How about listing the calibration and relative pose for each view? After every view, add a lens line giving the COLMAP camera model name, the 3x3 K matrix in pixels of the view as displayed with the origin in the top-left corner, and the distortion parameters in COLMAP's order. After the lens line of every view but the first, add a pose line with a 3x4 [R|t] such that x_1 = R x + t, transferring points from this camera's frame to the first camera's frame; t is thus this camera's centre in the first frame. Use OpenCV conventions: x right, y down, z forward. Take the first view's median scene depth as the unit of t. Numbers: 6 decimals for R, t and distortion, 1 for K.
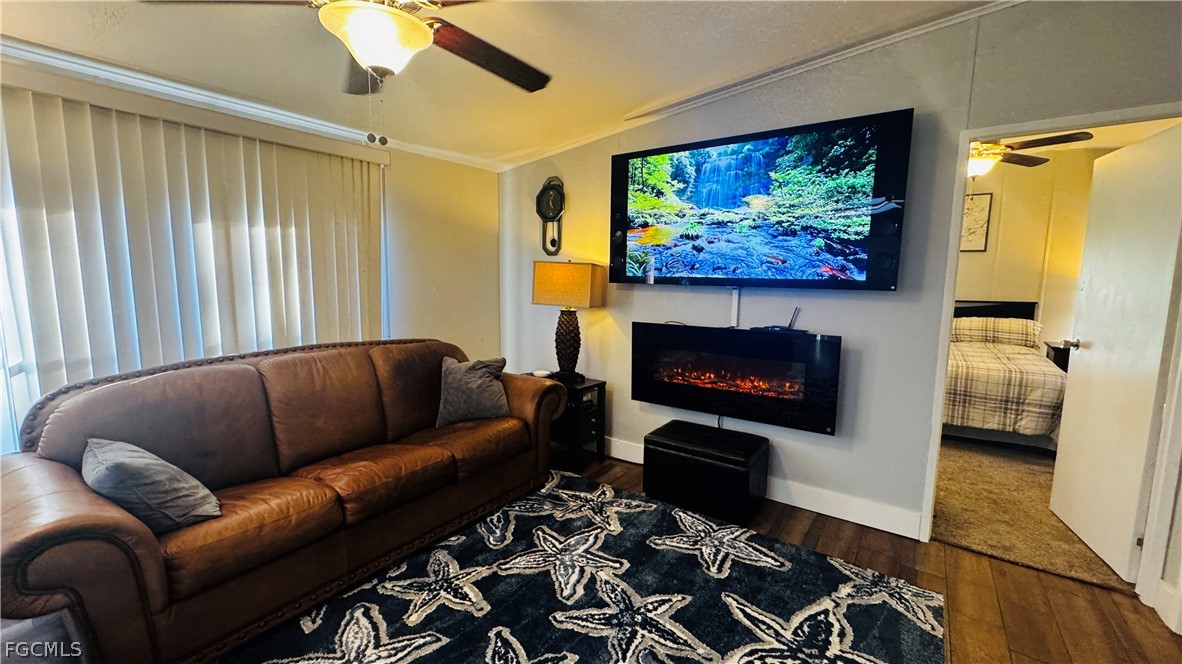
lens RADIAL K [[471.8, 0, 591.0], [0, 471.8, 332.0], [0, 0, 1]] dist [-0.002555, 0.000057]
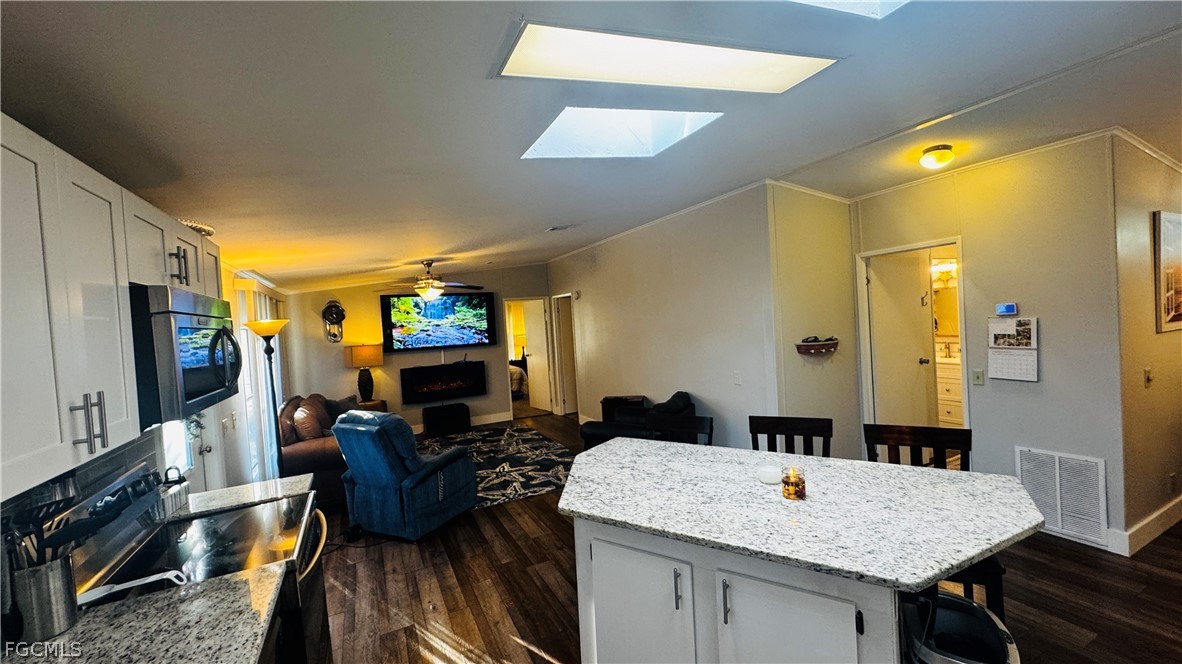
lens RADIAL K [[471.8, 0, 591.0], [0, 471.8, 332.0], [0, 0, 1]] dist [-0.002555, 0.000057]
pose [[0.468216, -0.066311, 0.881122, -1.555772], [0.173263, 0.984712, -0.017963, 0.001936], [-0.866460, 0.161077, 0.472547, -0.921578]]
